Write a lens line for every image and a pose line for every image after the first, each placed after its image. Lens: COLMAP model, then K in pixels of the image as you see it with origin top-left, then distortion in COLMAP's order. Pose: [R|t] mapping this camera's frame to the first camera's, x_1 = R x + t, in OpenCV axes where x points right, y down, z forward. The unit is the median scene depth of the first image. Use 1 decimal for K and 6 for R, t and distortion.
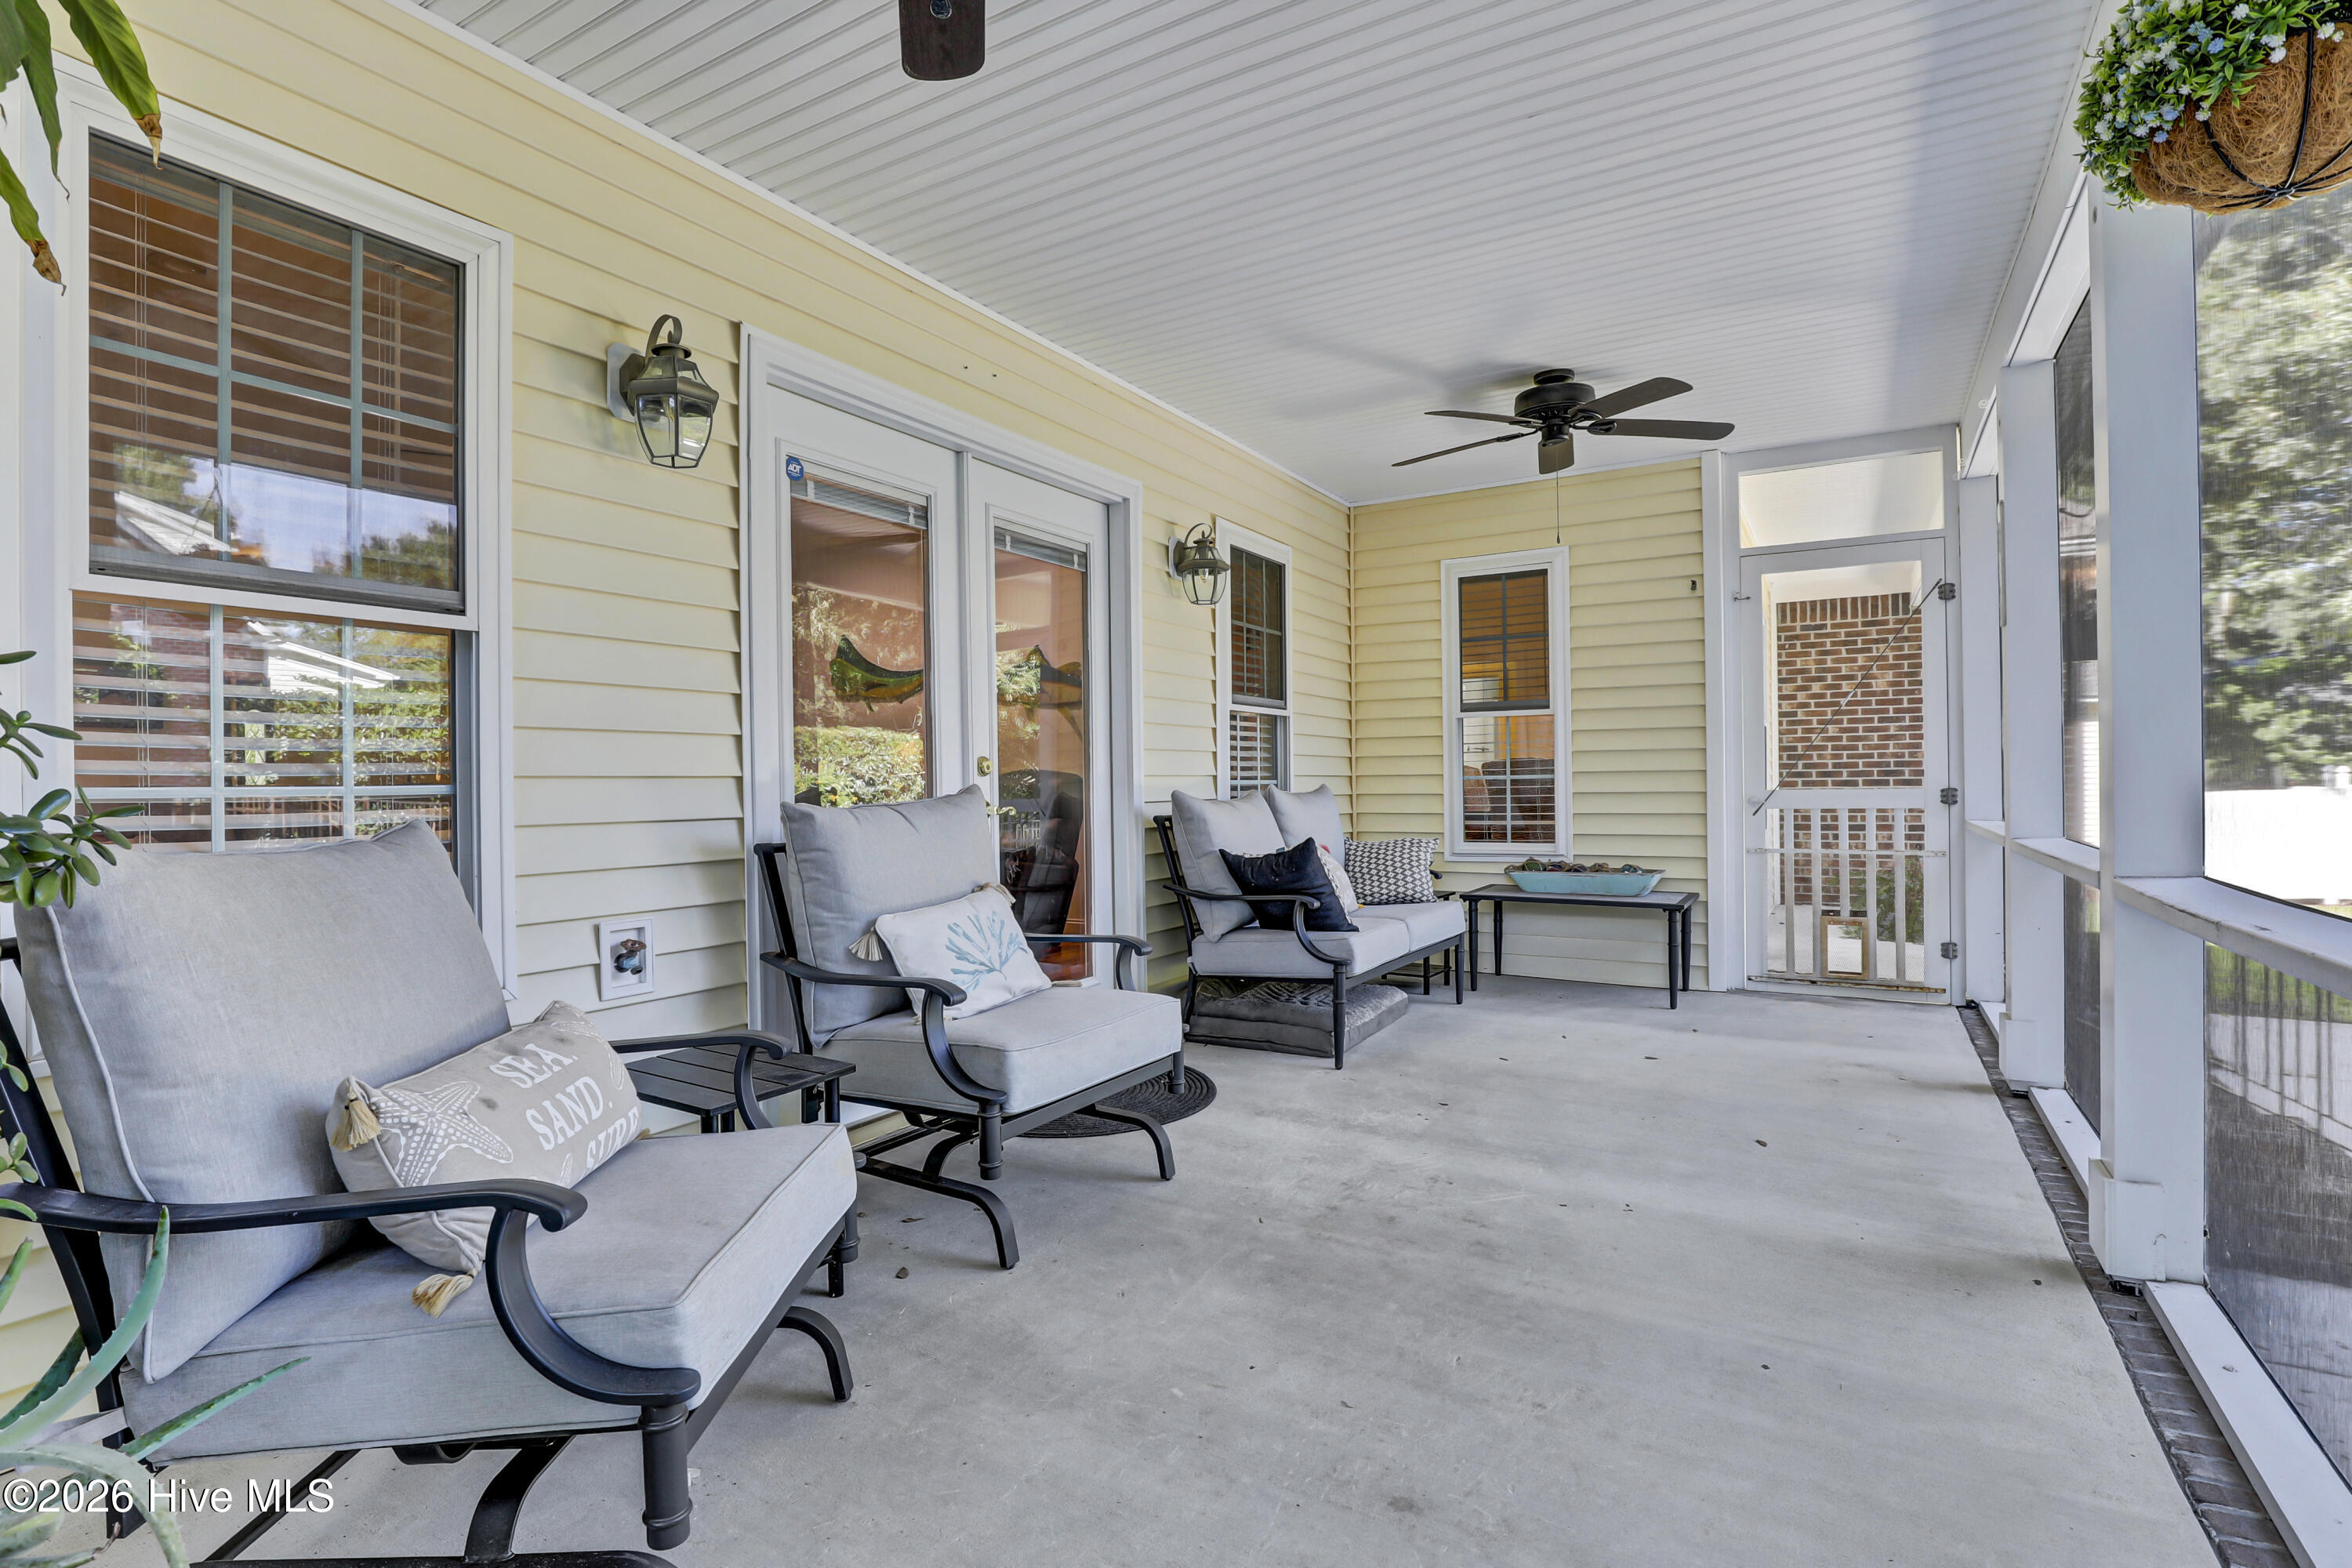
lens RADIAL K [[1120.4, 0, 1178.3], [0, 1120.4, 781.9], [0, 0, 1]] dist [-0.018353, 0.000344]
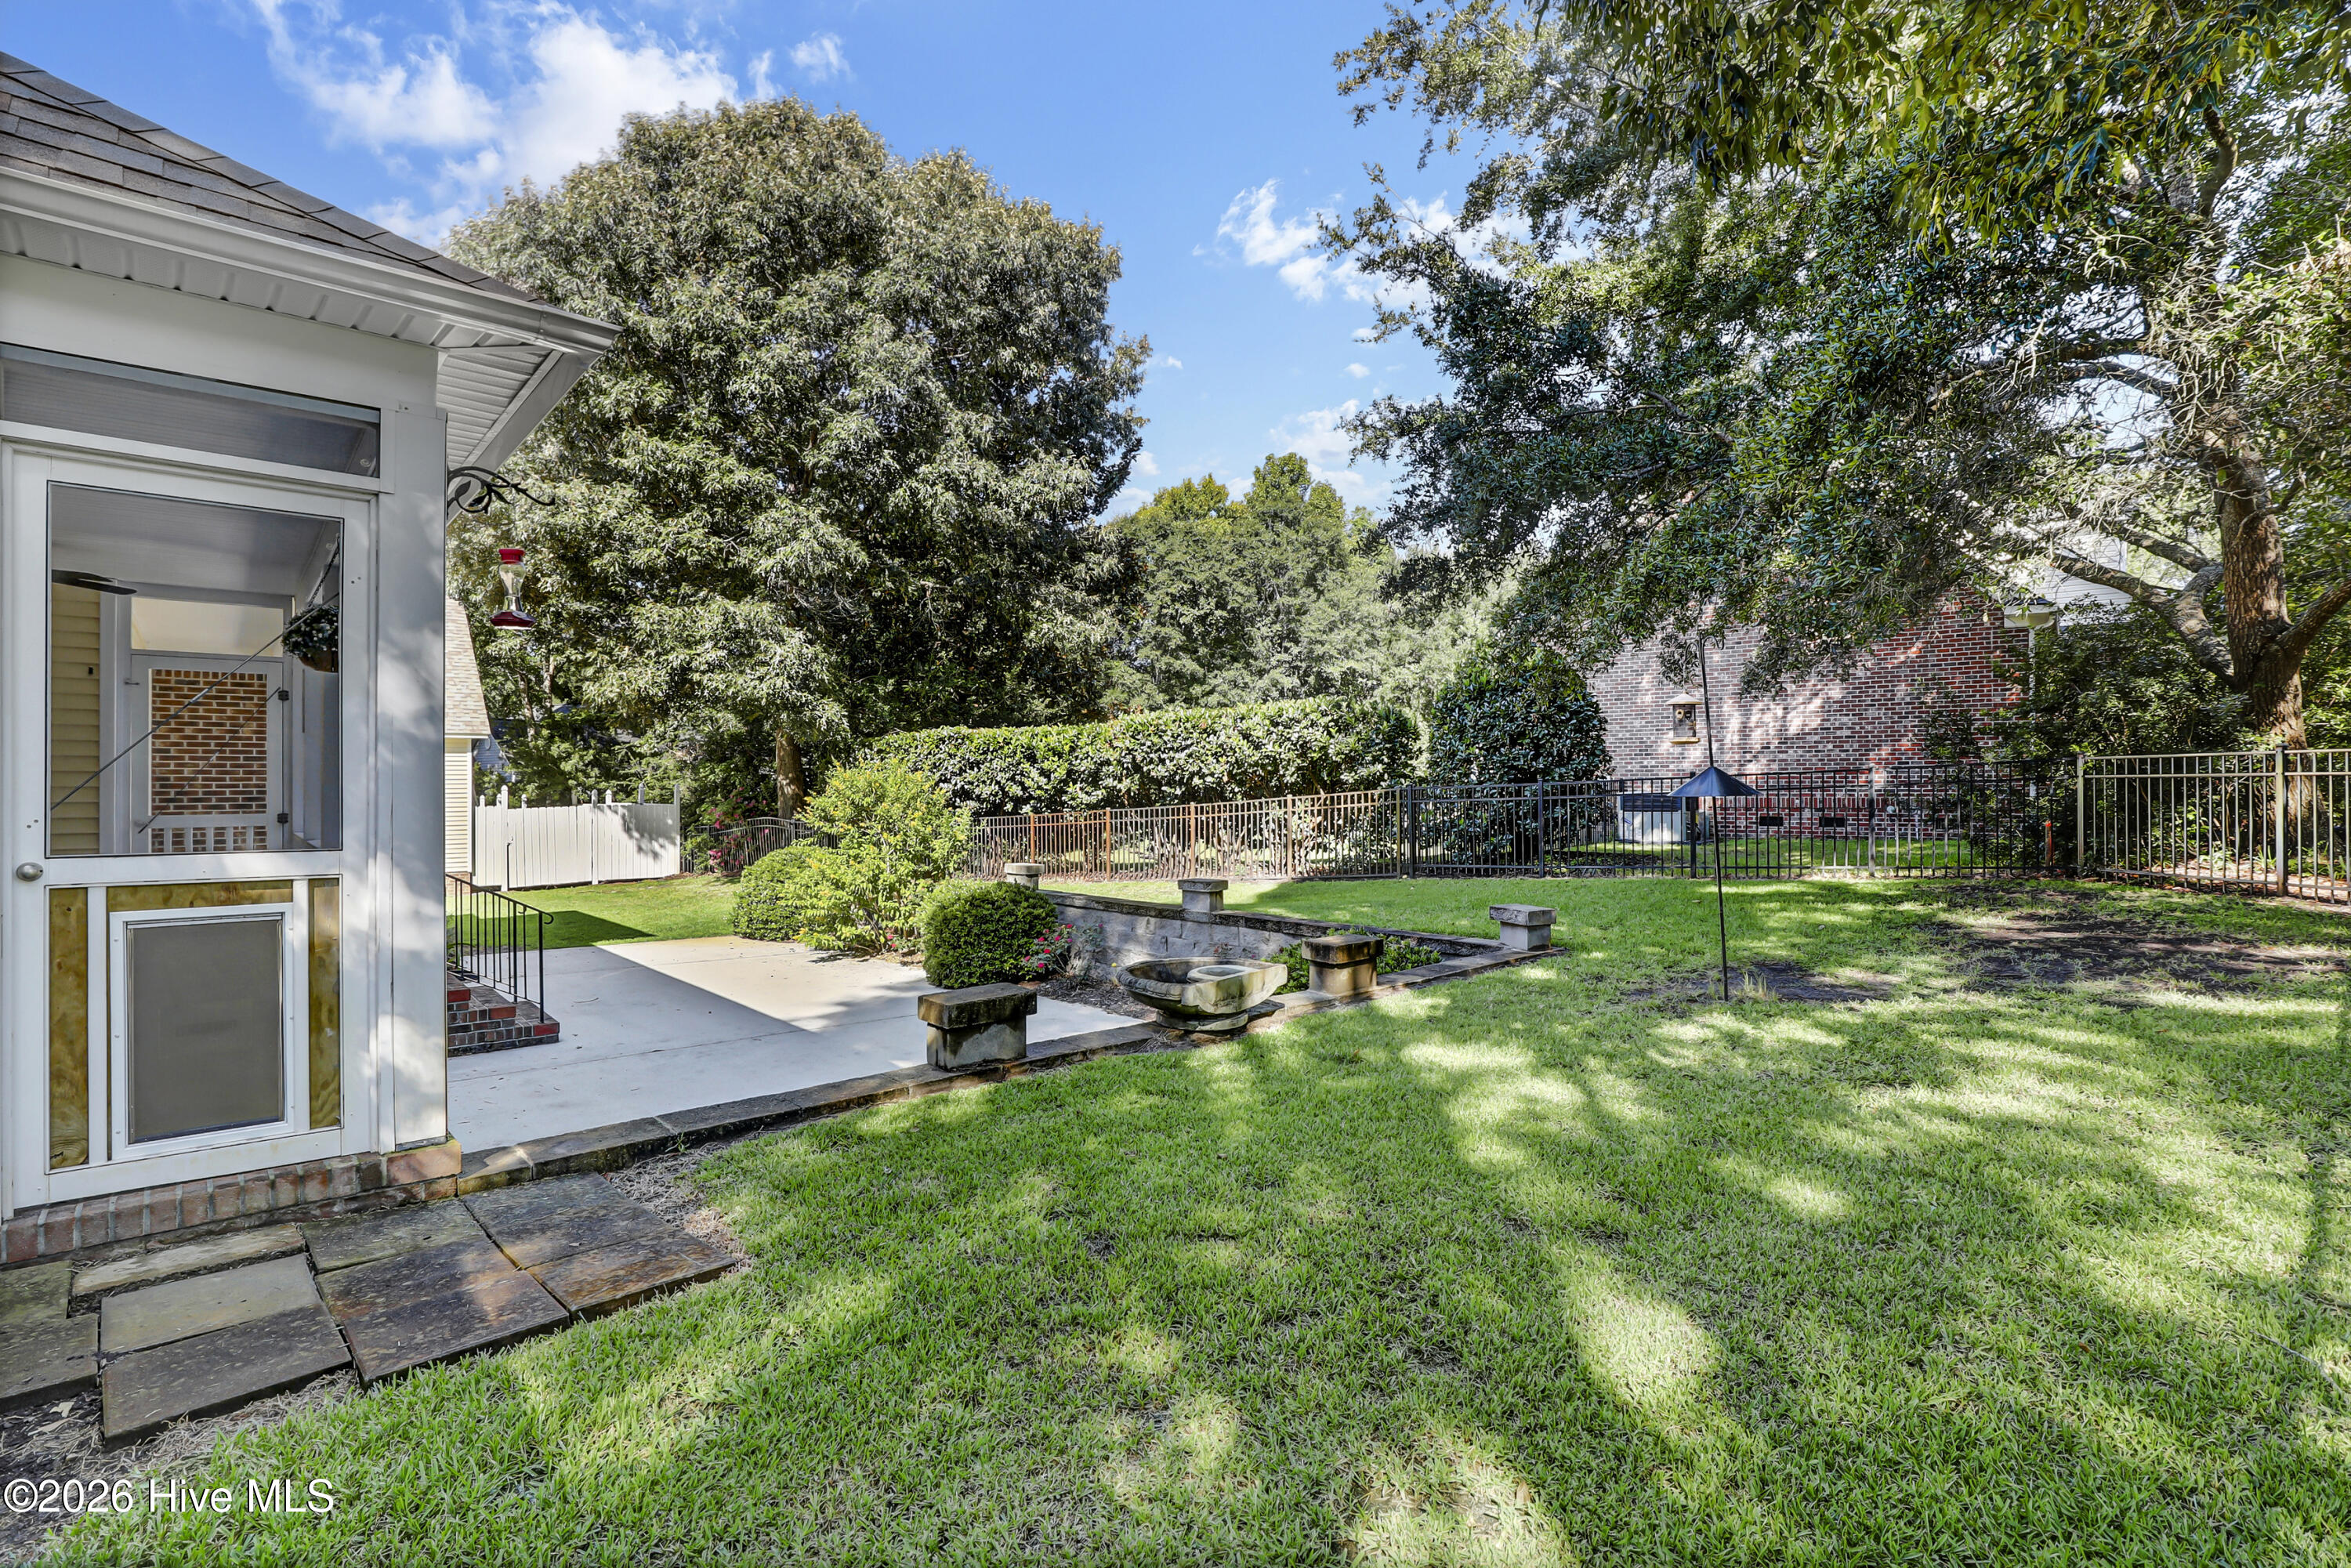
lens RADIAL K [[1119.8, 0, 1226.2], [0, 1119.8, 788.1], [0, 0, 1]] dist [-0.018353, 0.000344]
pose [[0.286878, 0.008619, 0.957928, -0.217247], [-0.001180, 0.999962, -0.008643, -0.008716], [-0.957967, 0.001349, 0.286877, -0.368483]]
